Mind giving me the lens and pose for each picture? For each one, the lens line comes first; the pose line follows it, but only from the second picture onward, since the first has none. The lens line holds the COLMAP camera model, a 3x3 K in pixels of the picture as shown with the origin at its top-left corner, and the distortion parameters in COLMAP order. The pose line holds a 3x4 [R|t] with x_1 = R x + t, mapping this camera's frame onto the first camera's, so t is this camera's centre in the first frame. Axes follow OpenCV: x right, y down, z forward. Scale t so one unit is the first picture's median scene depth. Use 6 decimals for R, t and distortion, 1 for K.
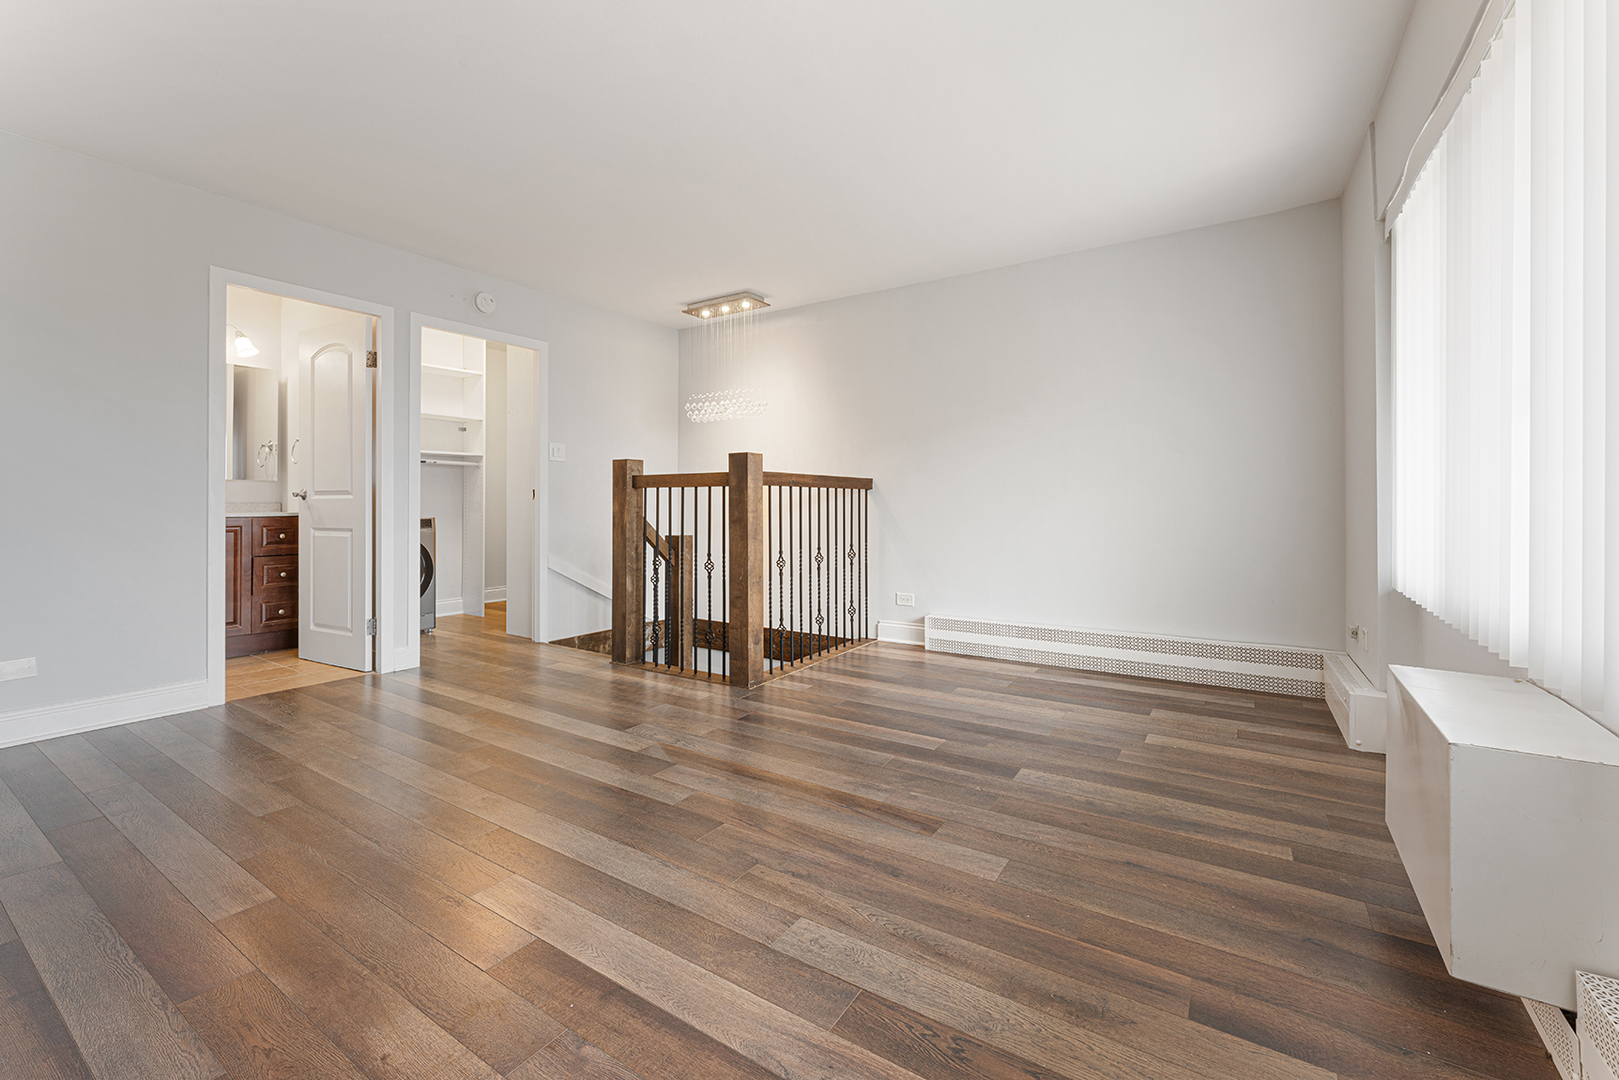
lens RADIAL K [[668.6, 0, 807.4], [0, 668.6, 497.9], [0, 0, 1]] dist [-0.000067, -0.000046]
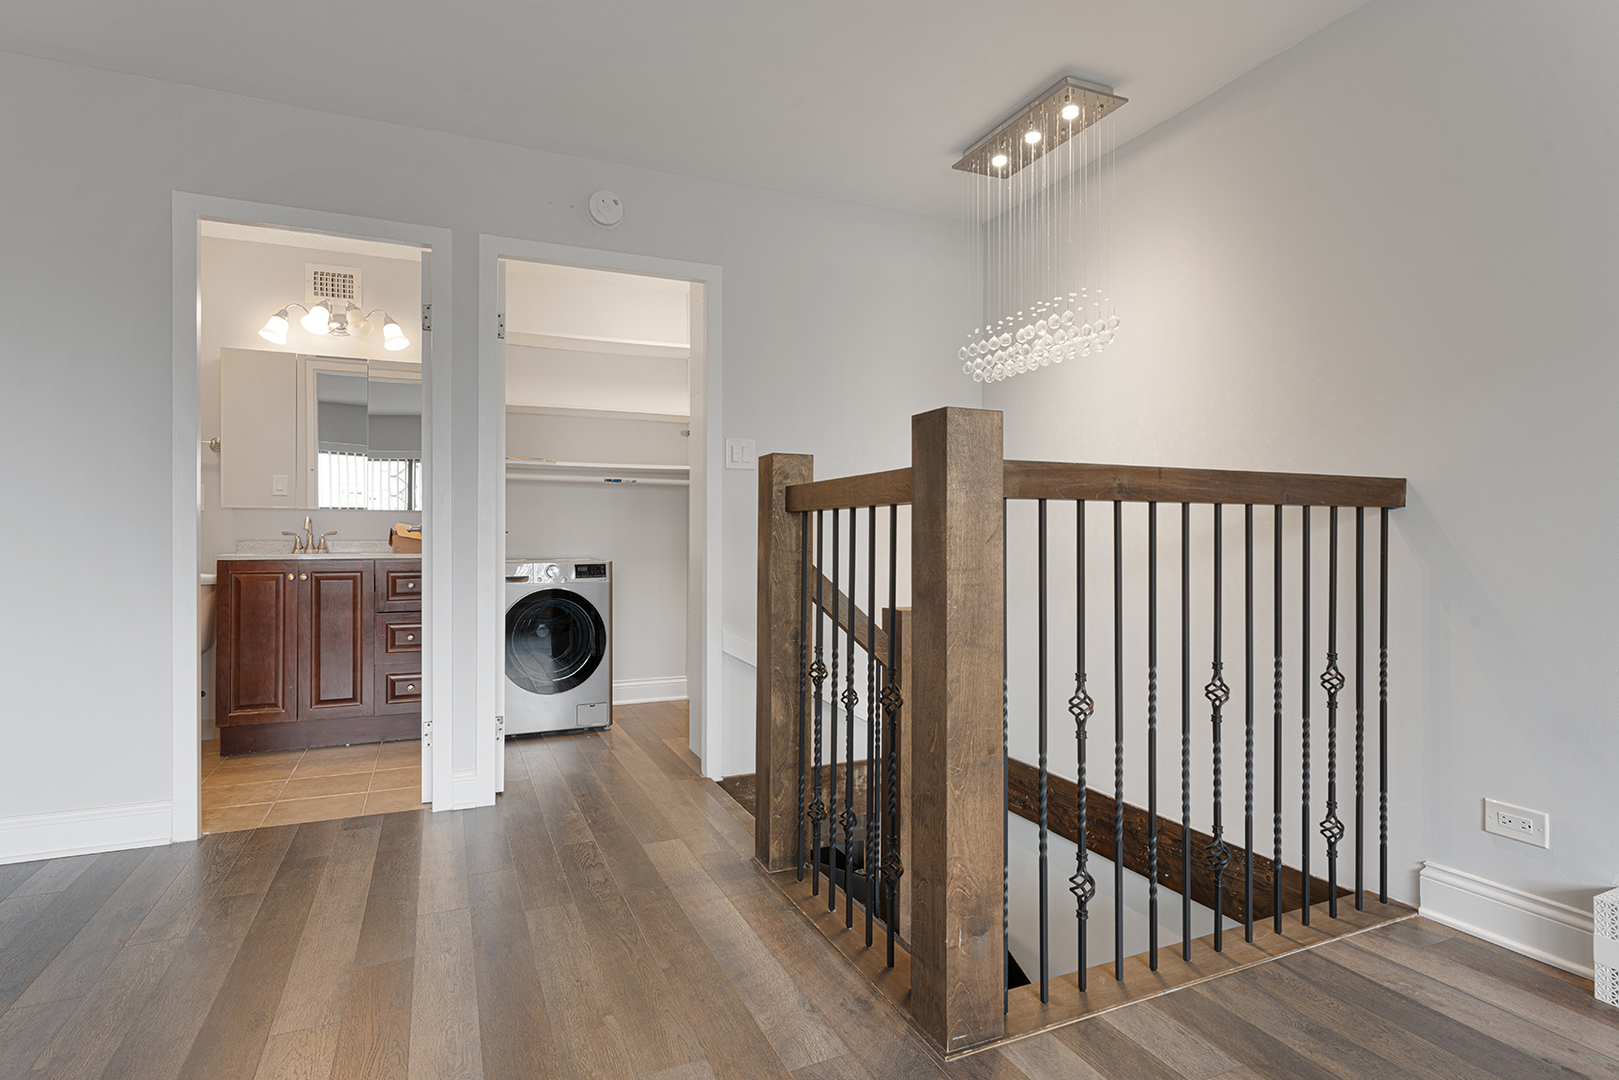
lens RADIAL K [[828.7, 0, 809.5], [0, 828.7, 540.0], [0, 0, 1]] dist [0.000485, -0.001189]
pose [[0.841296, 0.002381, -0.540570, 0.078002], [0.003602, 0.999943, 0.010011, -0.000418], [0.540563, -0.010369, 0.841239, 0.493347]]
